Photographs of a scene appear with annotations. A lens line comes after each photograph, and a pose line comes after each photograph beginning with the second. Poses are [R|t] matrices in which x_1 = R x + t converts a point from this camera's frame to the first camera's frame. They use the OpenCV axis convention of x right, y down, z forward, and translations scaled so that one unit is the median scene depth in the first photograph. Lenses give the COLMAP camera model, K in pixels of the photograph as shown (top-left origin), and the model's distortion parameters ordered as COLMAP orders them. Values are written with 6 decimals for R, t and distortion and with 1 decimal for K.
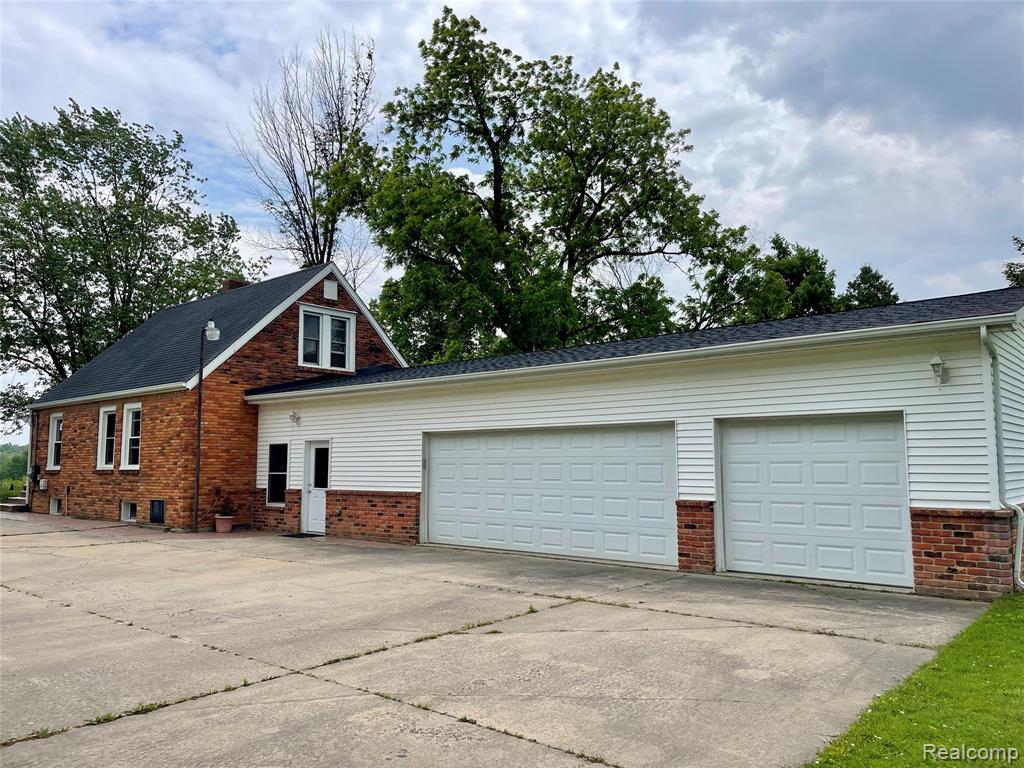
lens RADIAL K [[773.6, 0, 514.0], [0, 773.6, 388.3], [0, 0, 1]] dist [0.095386, -0.111736]
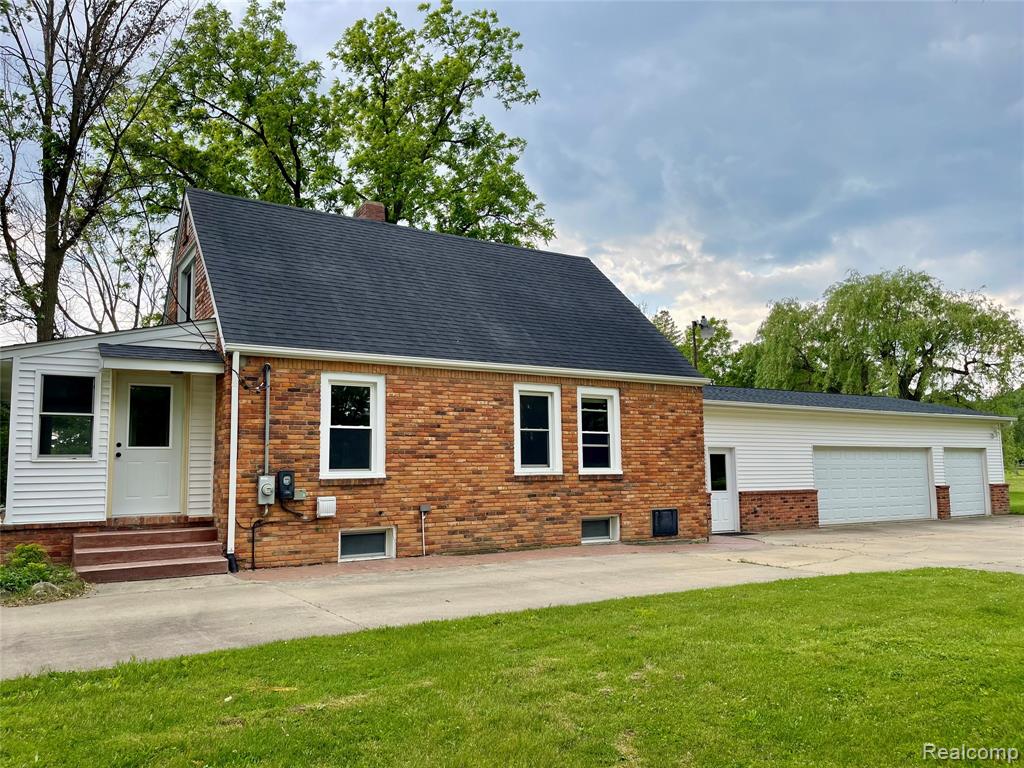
lens RADIAL K [[773.6, 0, 514.0], [0, 773.6, 388.3], [0, 0, 1]] dist [0.095386, -0.111736]
pose [[0.276239, 0.101435, 0.955721, -1.542610], [-0.085050, 0.993094, -0.080819, 0.109667], [-0.957318, -0.058958, 0.282958, 1.083501]]
